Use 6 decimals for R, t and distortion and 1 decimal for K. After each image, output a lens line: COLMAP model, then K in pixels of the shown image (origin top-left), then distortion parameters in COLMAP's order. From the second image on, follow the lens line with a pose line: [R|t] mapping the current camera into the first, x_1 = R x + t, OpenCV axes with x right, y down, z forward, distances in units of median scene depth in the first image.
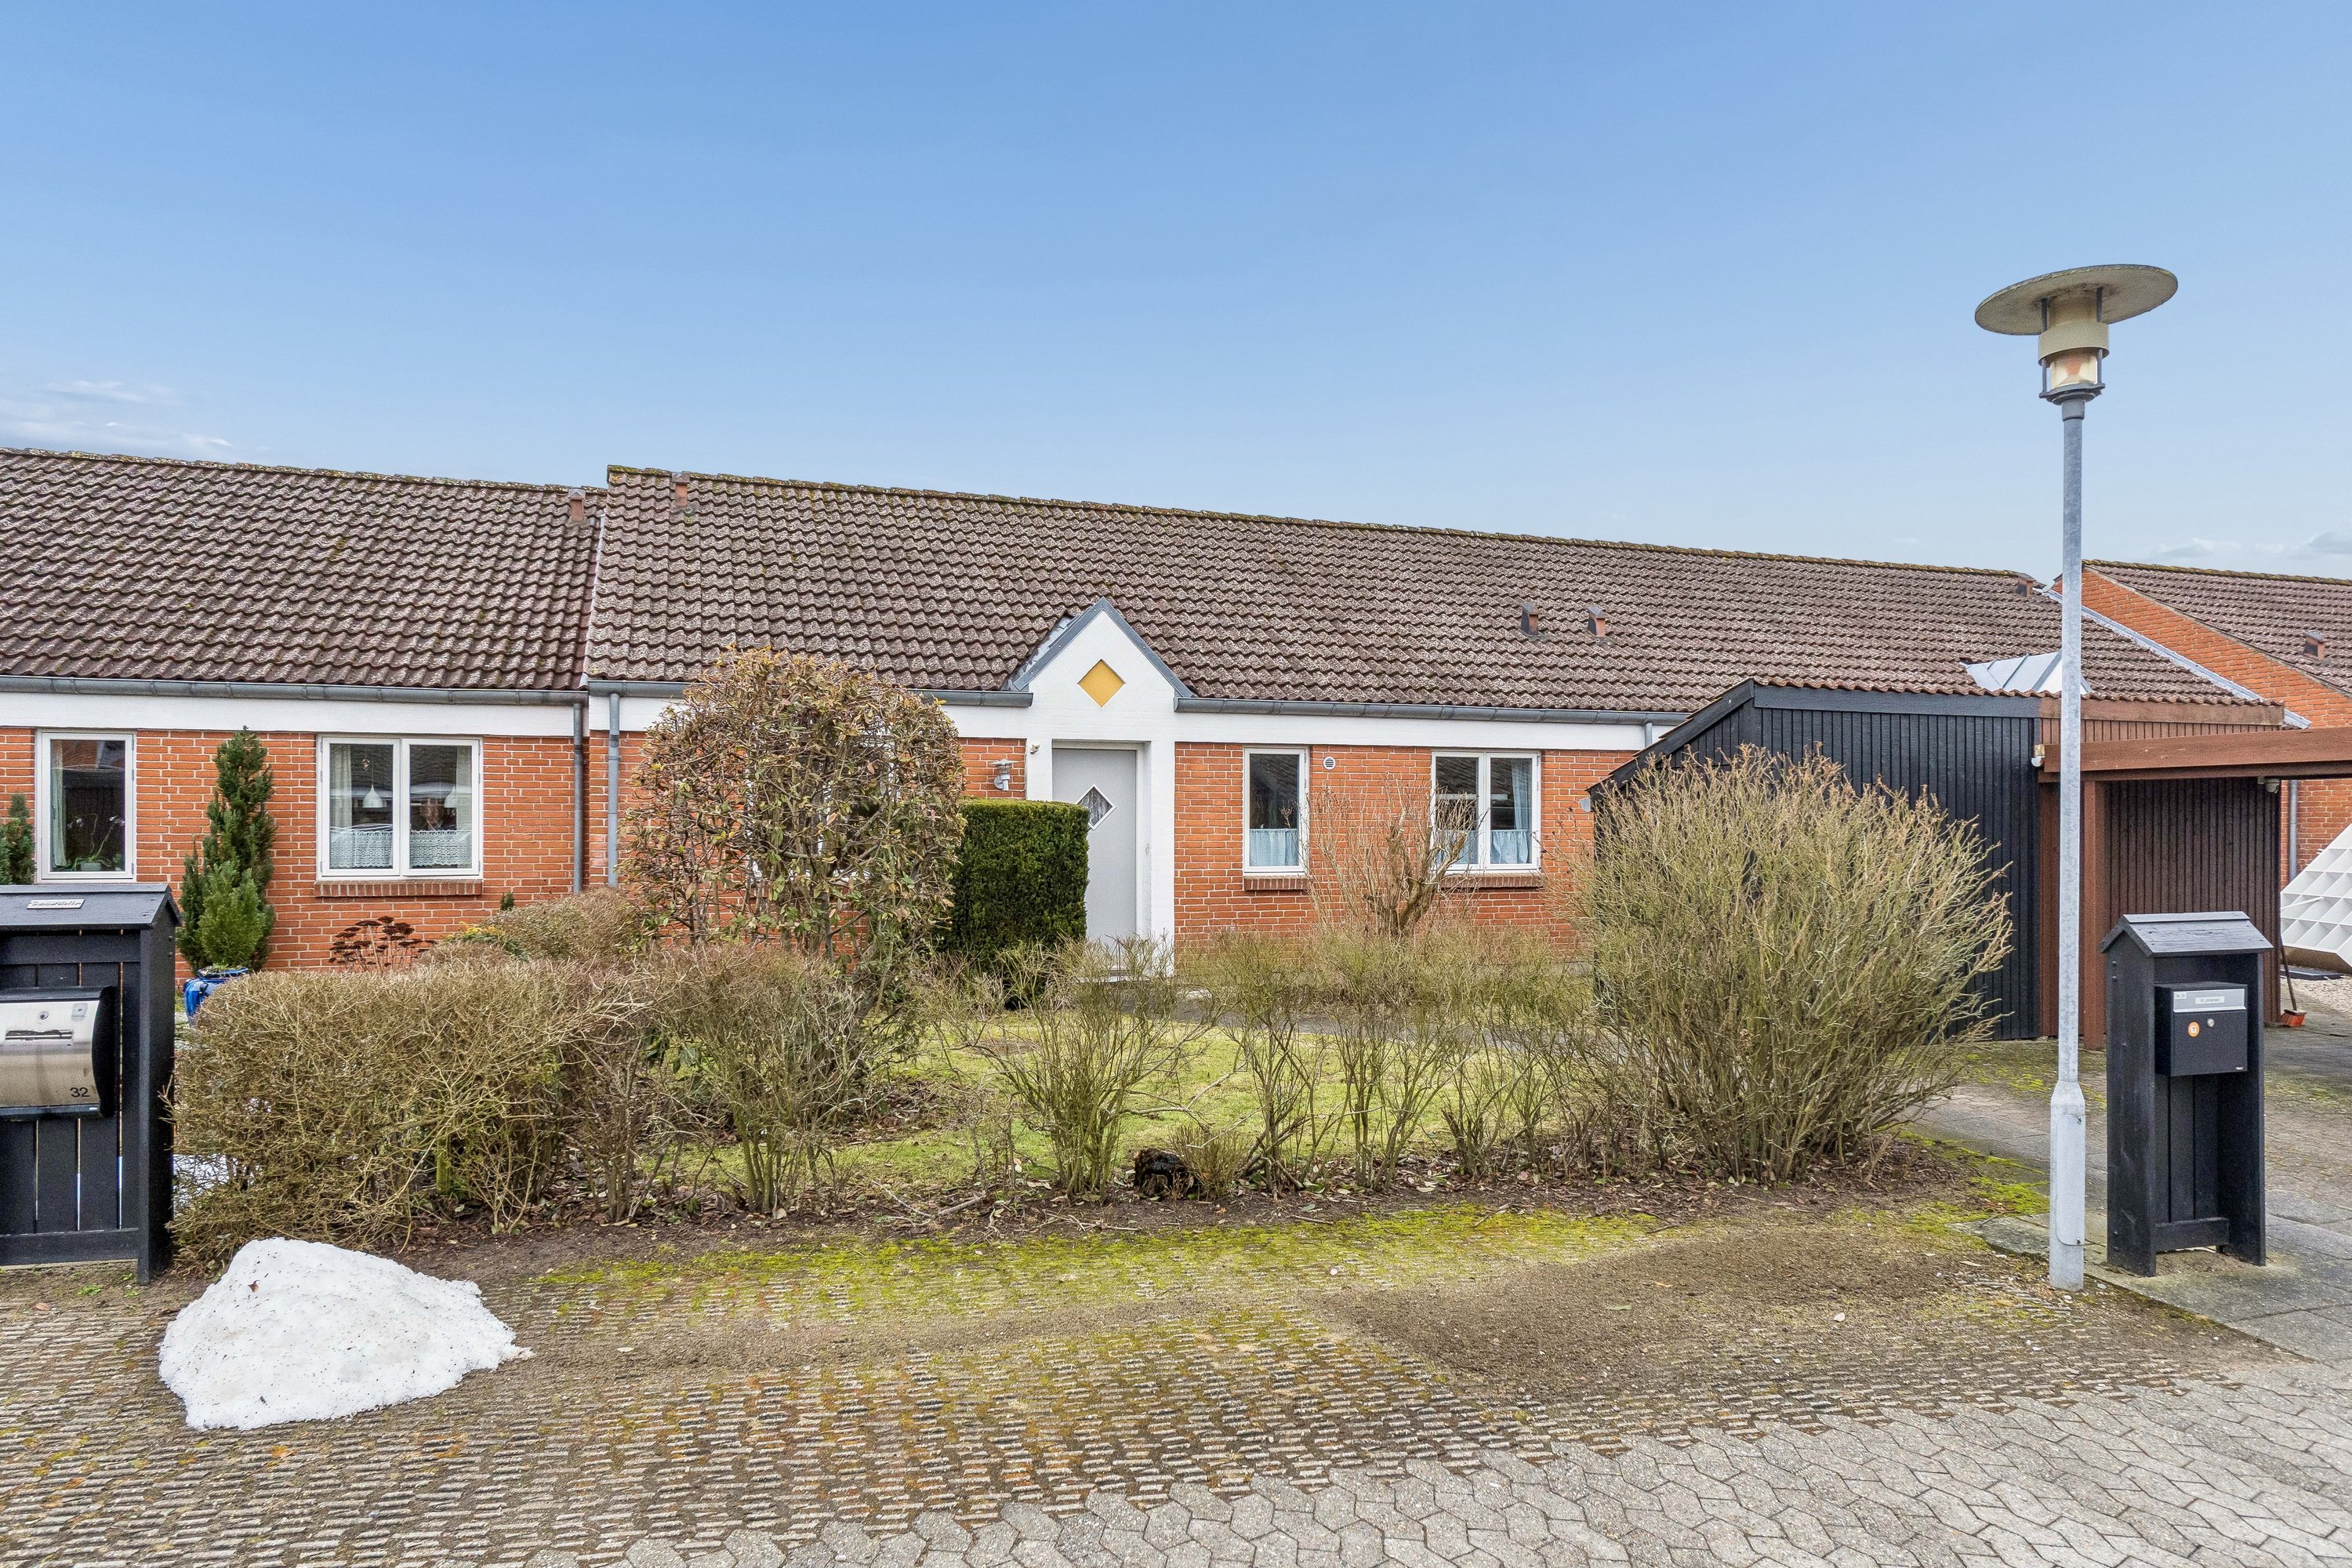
lens RADIAL K [[1529.6, 0, 1176.0], [0, 1529.6, 784.0], [0, 0, 1]] dist [0.002155, -0.000307]
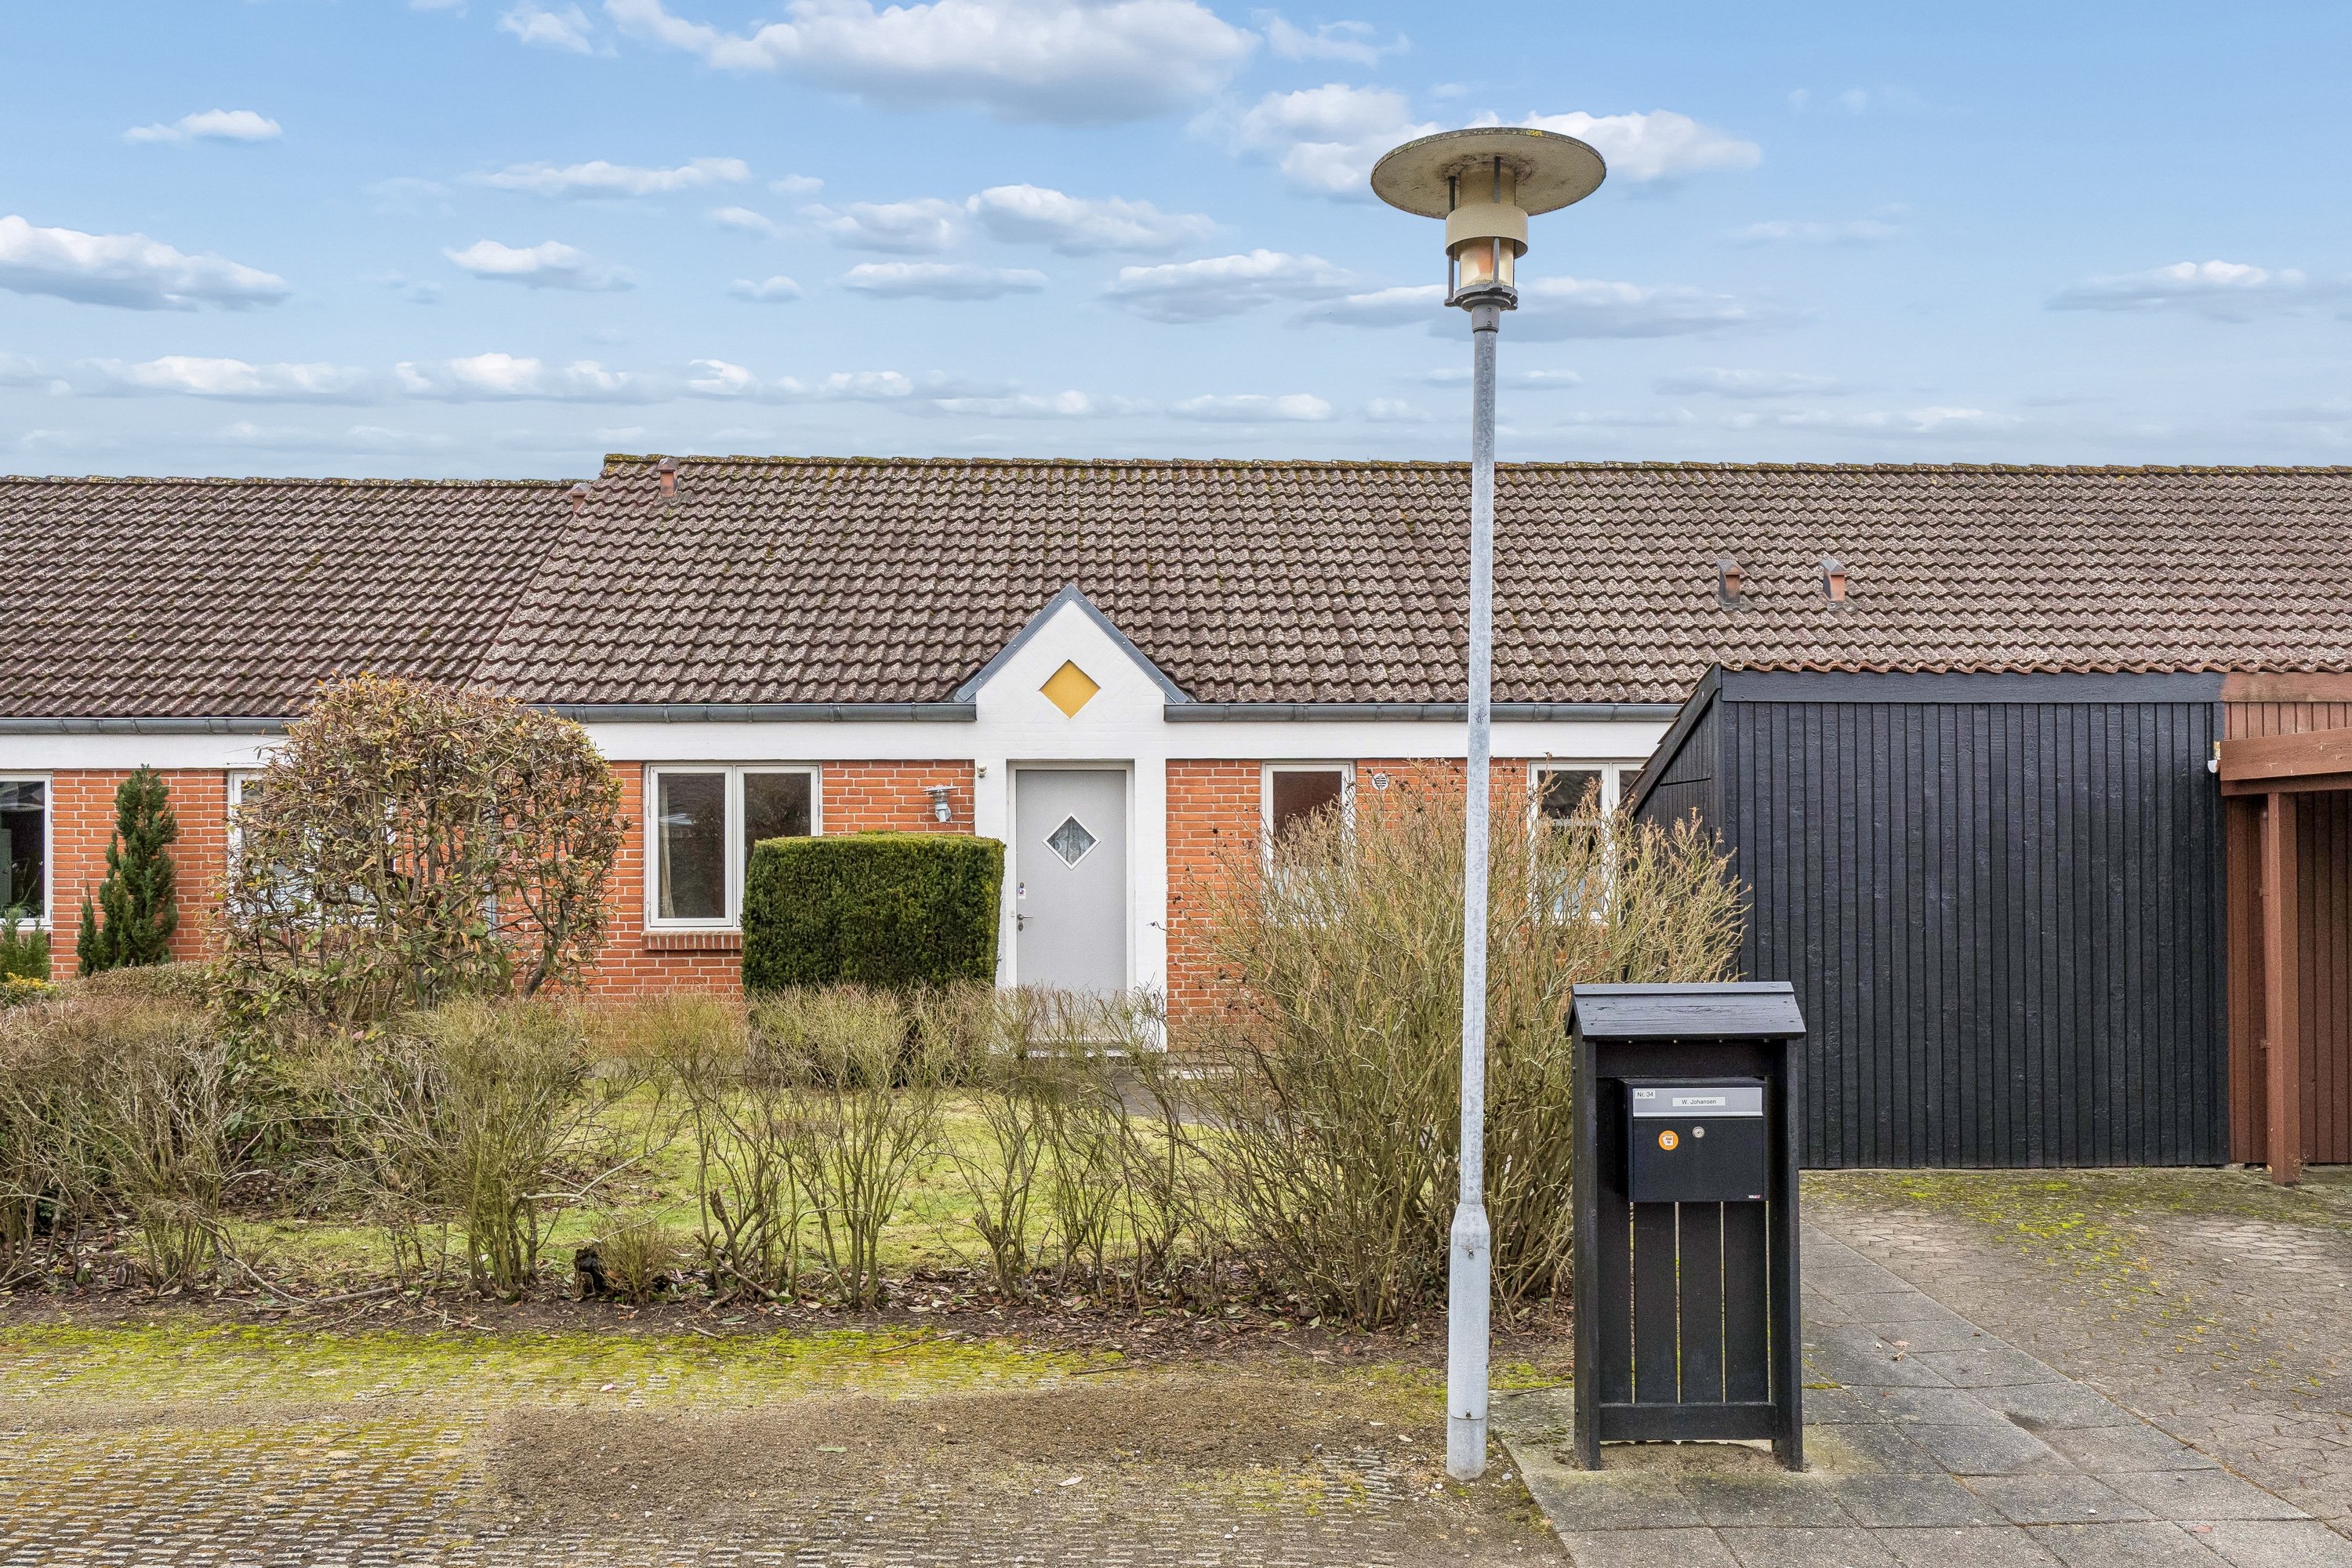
lens RADIAL K [[1980.6, 0, 1176.0], [0, 1980.6, 784.0], [0, 0, 1]] dist [0.010087, -0.002301]
pose [[0.959771, -0.016599, -0.280293, 0.385438], [0.013543, 0.999826, -0.012839, -0.001411], [0.280457, 0.008526, 0.959829, 0.007354]]
